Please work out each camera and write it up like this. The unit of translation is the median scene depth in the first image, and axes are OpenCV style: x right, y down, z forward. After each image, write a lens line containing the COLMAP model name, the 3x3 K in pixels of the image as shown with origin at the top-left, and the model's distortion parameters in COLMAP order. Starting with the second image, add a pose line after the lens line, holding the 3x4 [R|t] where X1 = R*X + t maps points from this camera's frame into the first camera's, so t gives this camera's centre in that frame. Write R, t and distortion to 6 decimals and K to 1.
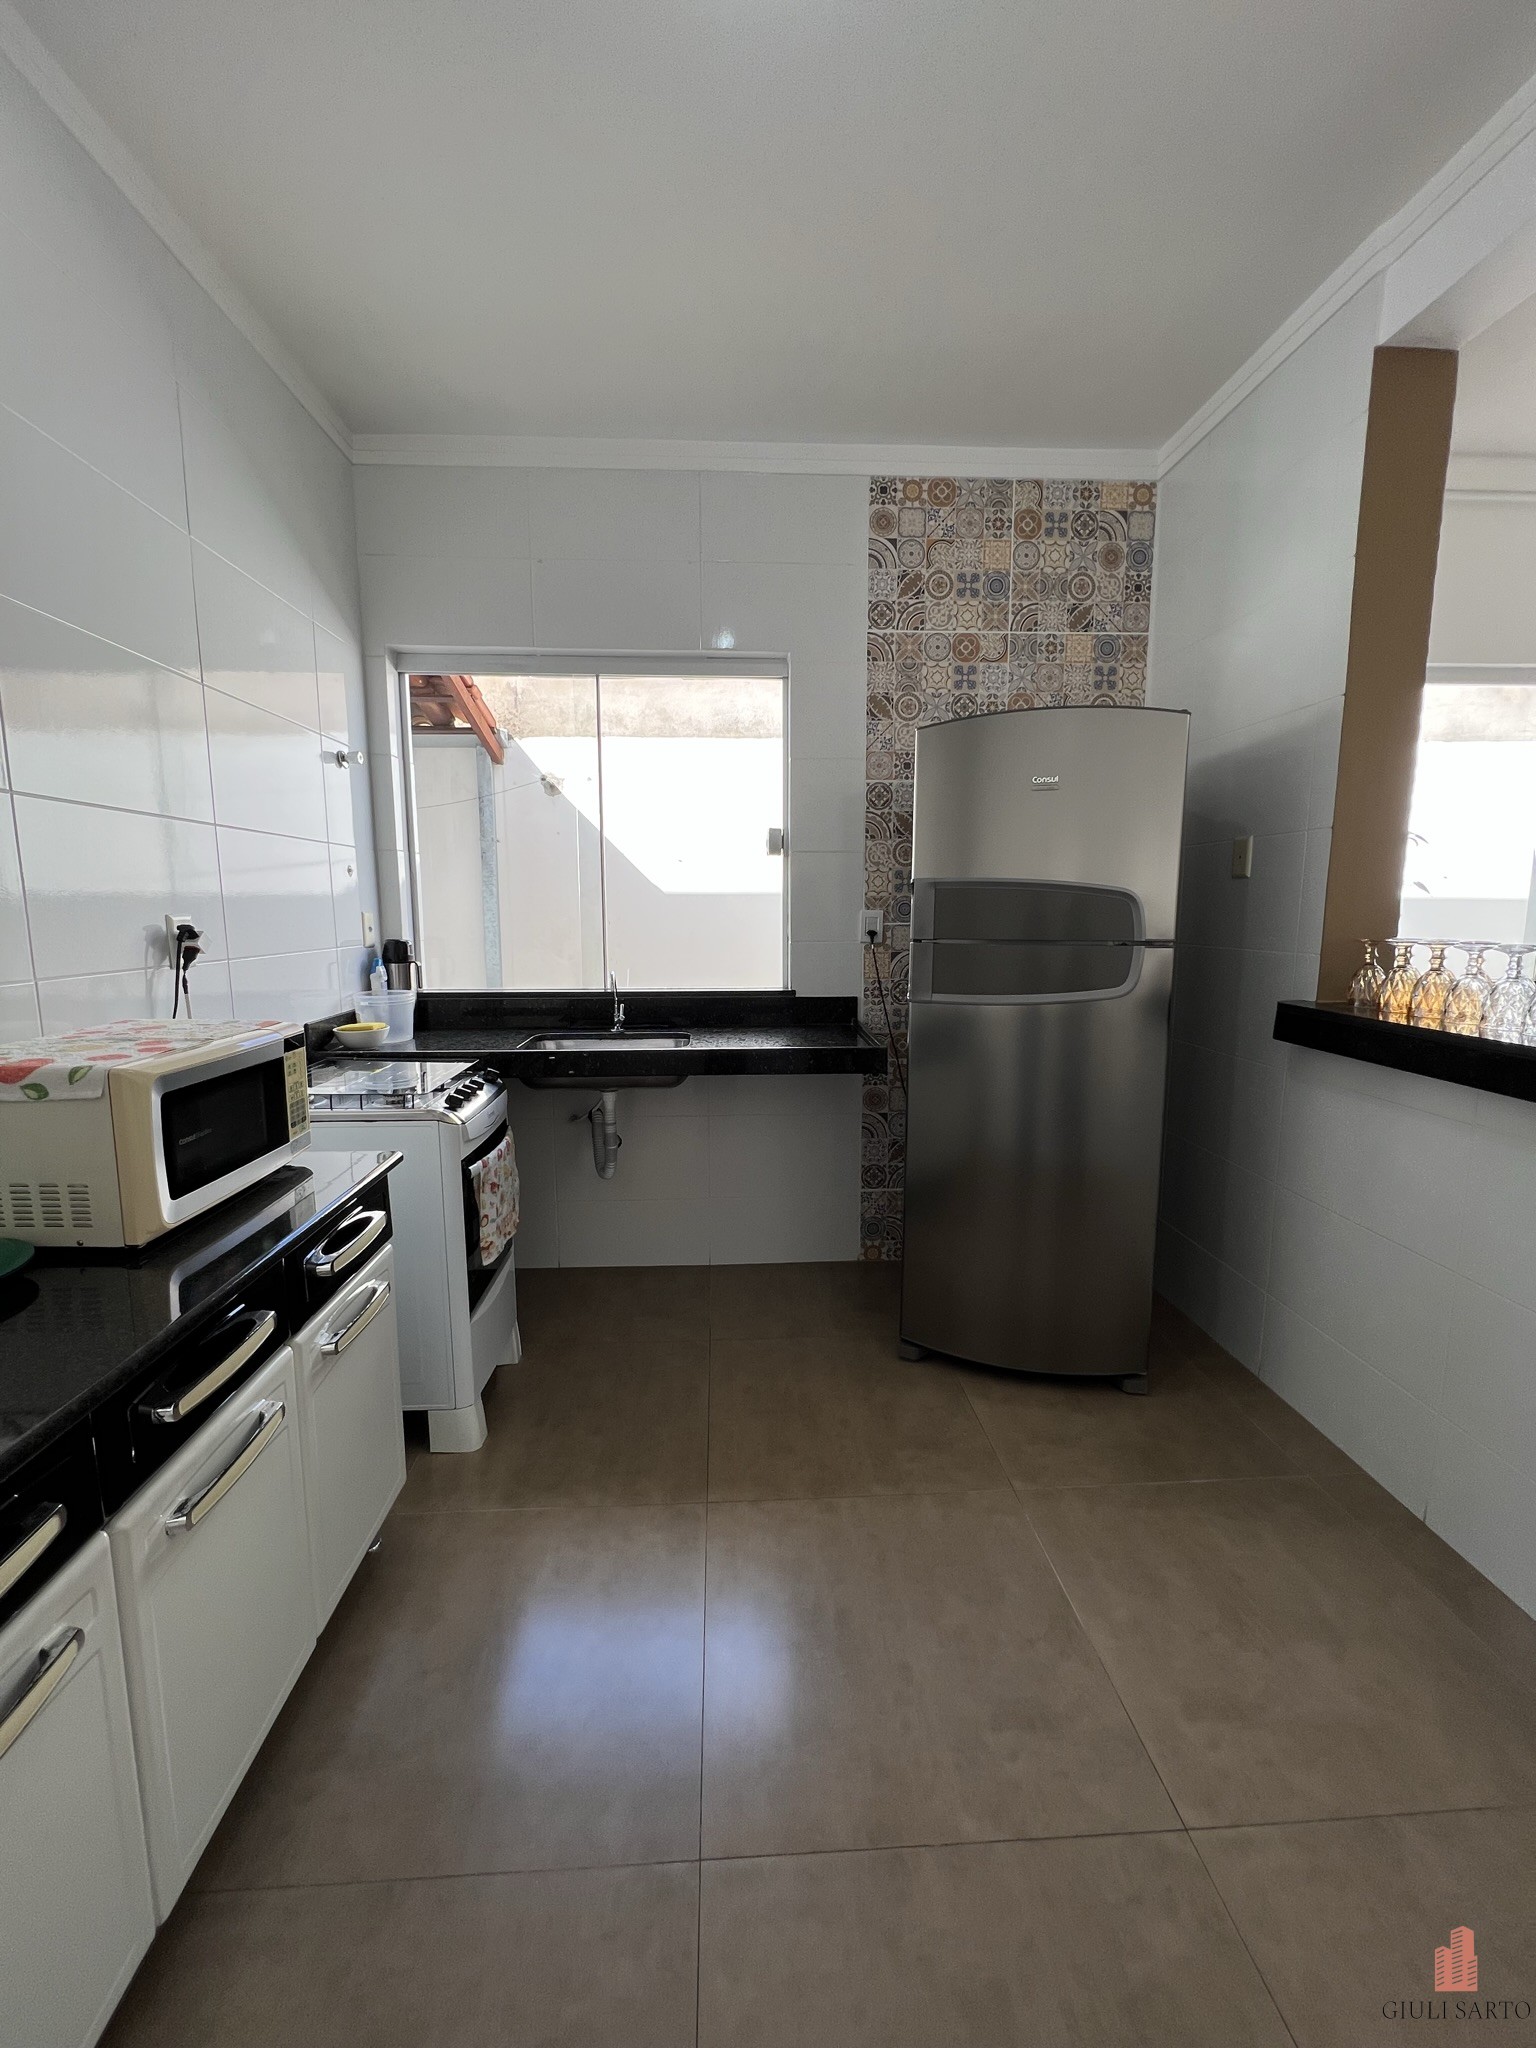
lens RADIAL K [[823.8, 0, 765.3], [0, 823.8, 1023.3], [0, 0, 1]] dist [-0.001032, 0.000328]
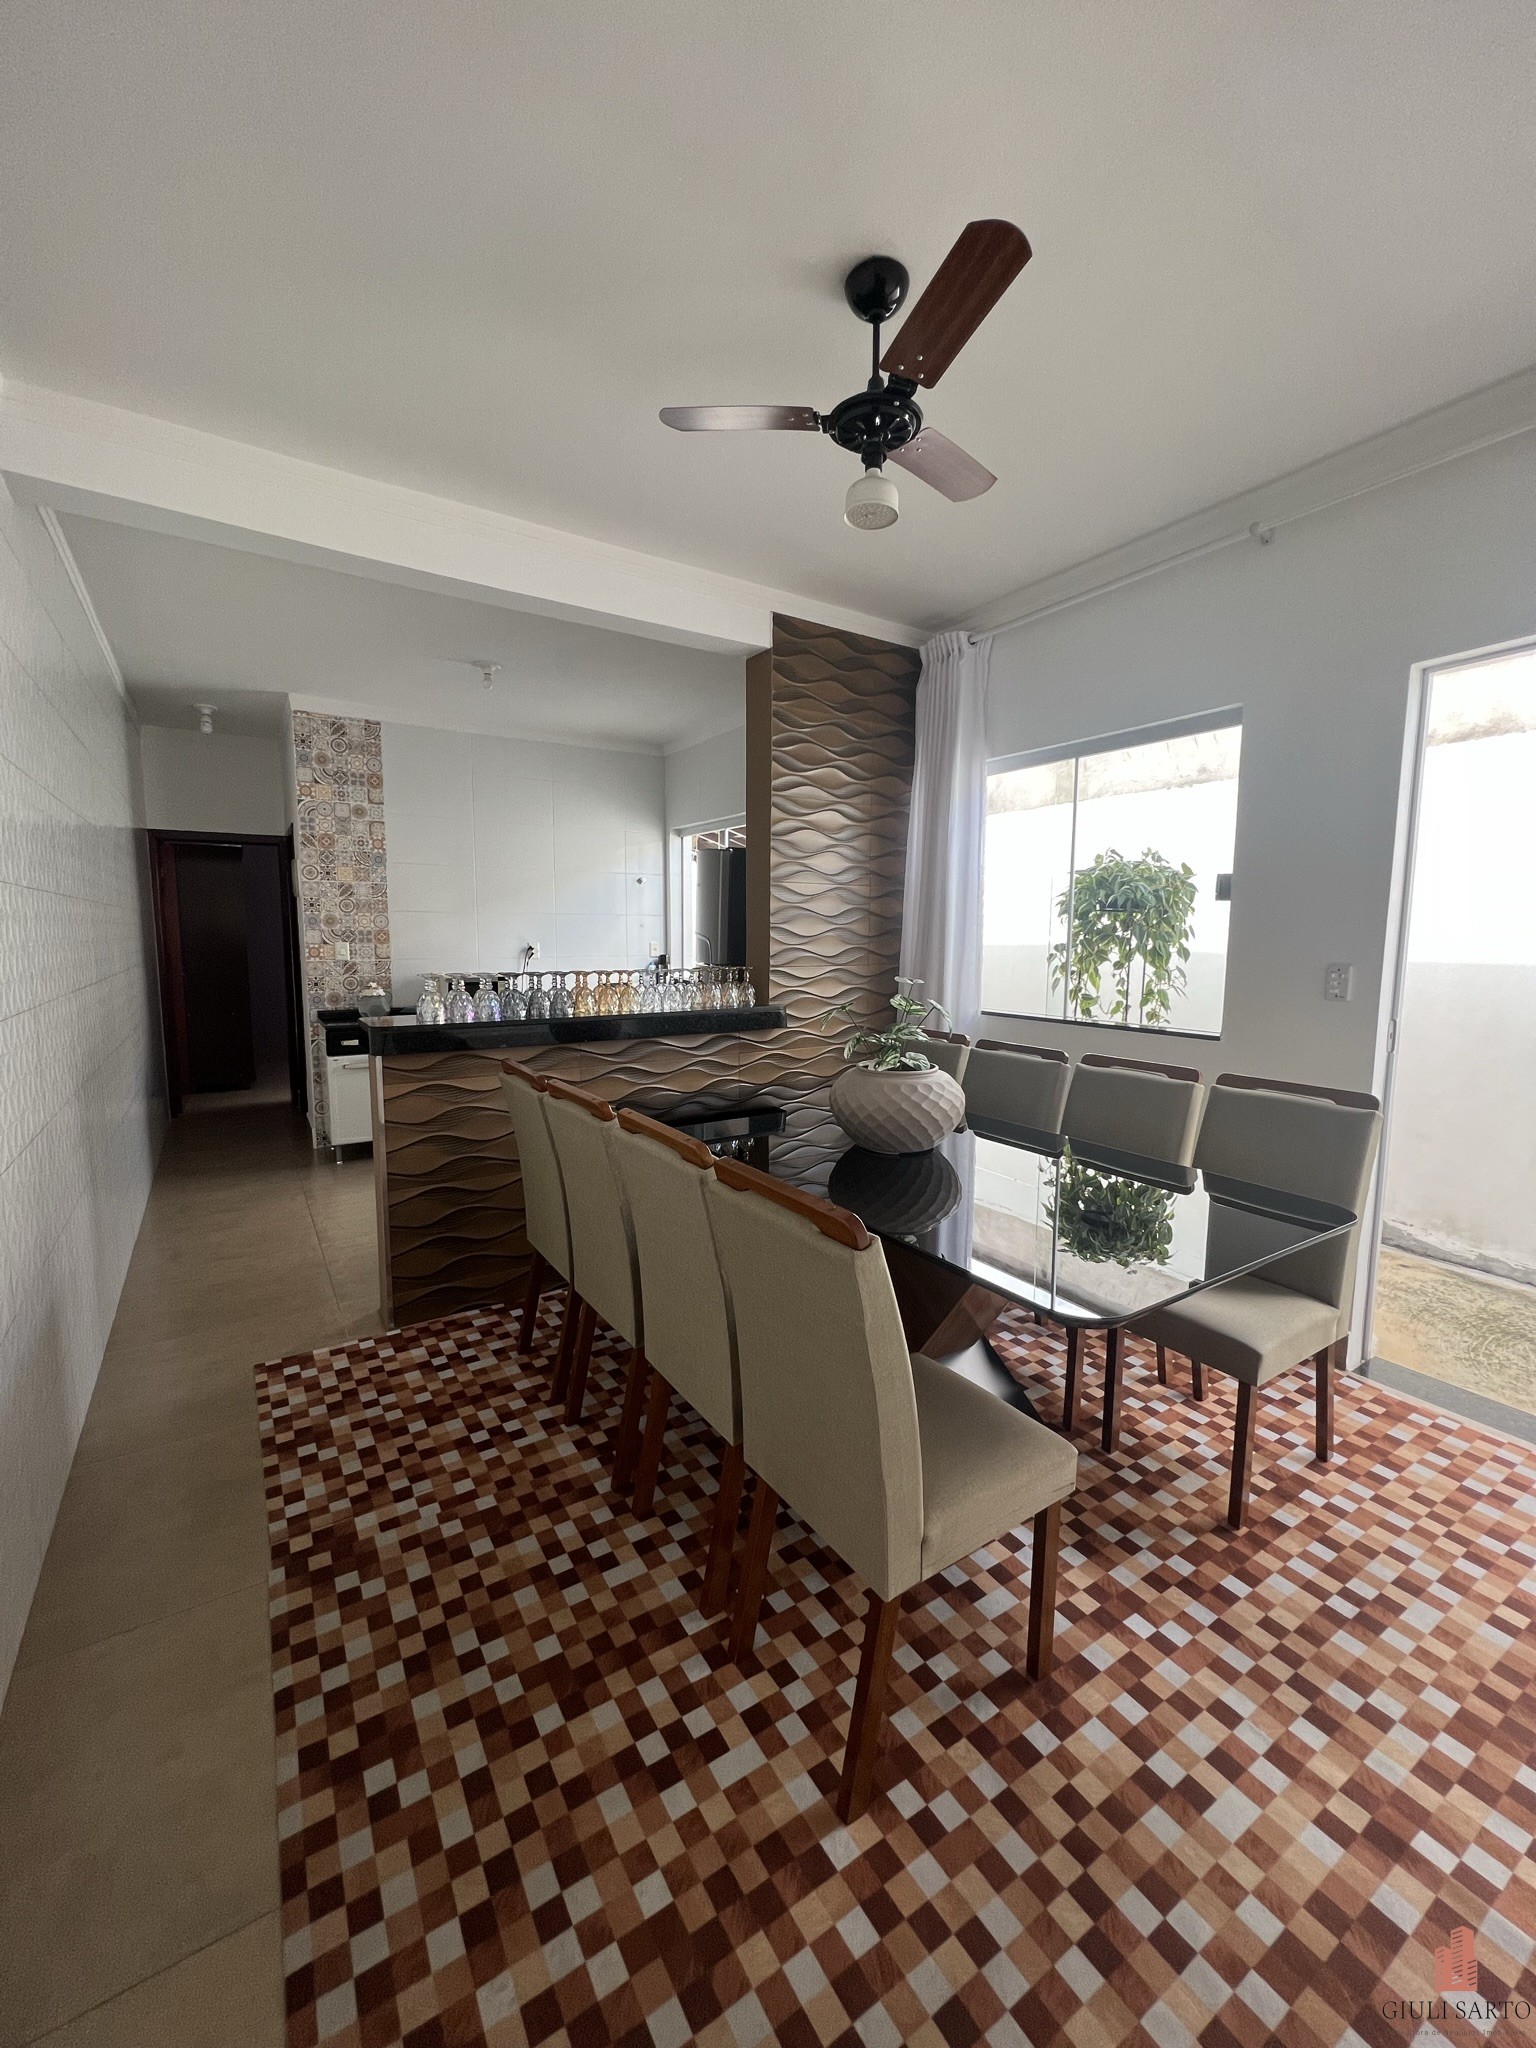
lens RADIAL K [[820.8, 0, 762.1], [0, 820.8, 1022.5], [0, 0, 1]] dist [-0.000613, 0.000610]
pose [[0.498839, 0.100916, -0.860799, 1.711326], [-0.126376, 0.991052, 0.042950, -0.046603], [0.857431, 0.087359, 0.507129, 0.089880]]
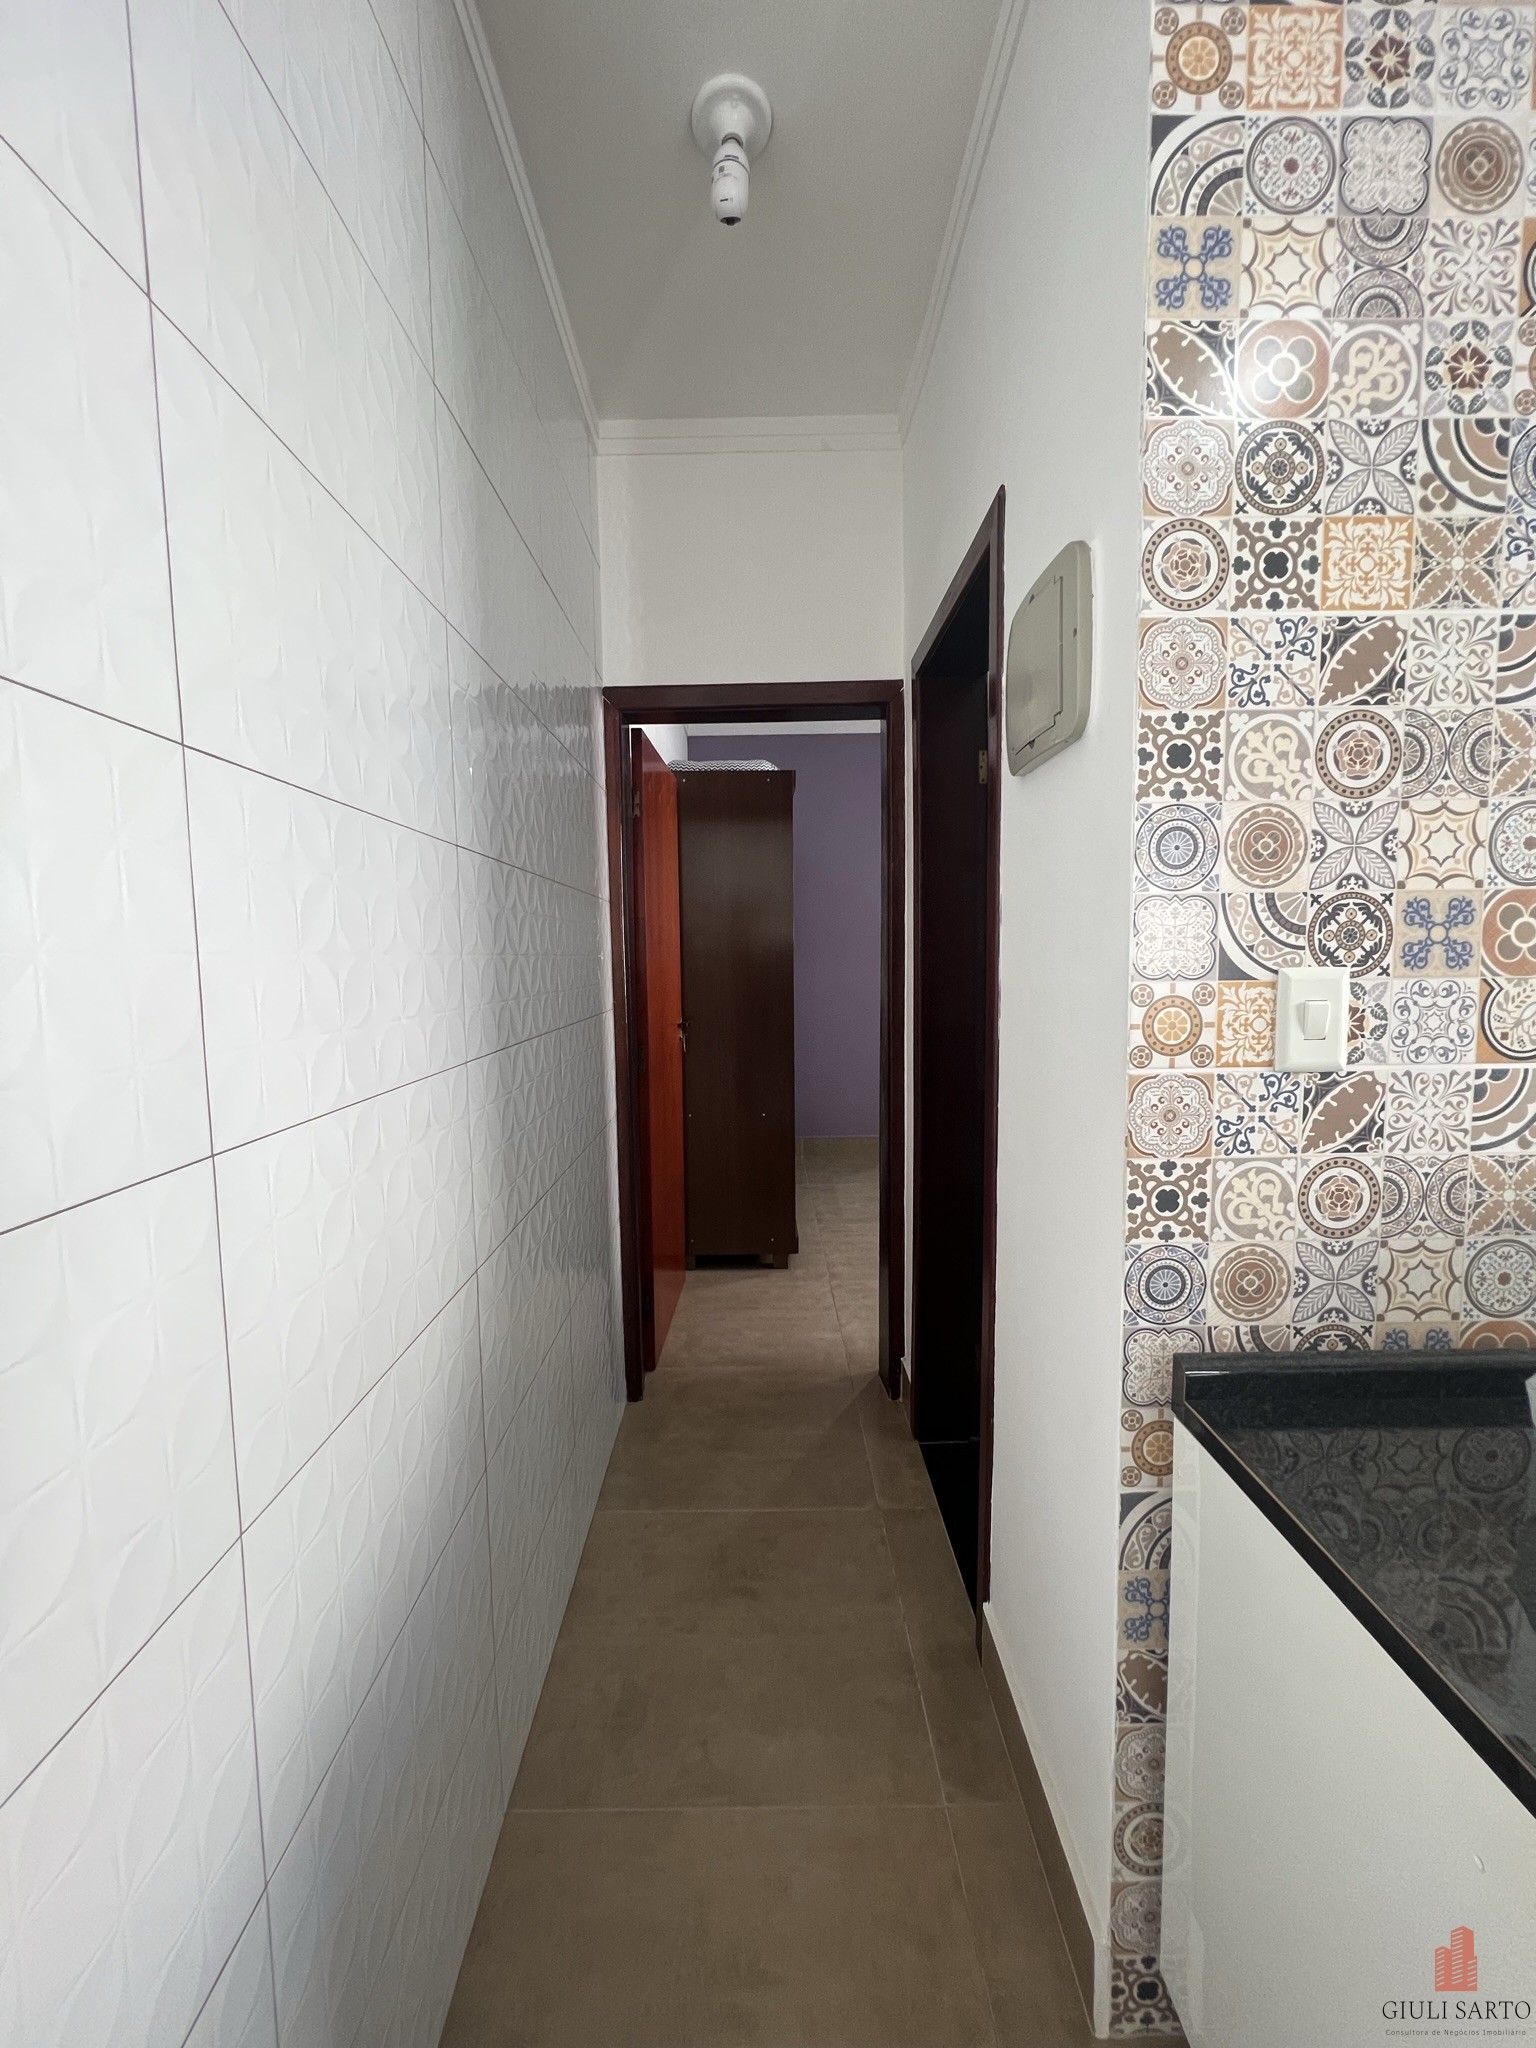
lens RADIAL K [[825.5, 0, 768.9], [0, 825.5, 1016.3], [0, 0, 1]] dist [0.000019, -0.000148]
pose [[-0.040039, 0.078887, -0.996079, -0.097949], [-0.123422, 0.988854, 0.083276, -0.006553], [0.991546, 0.126272, -0.029857, -0.004895]]
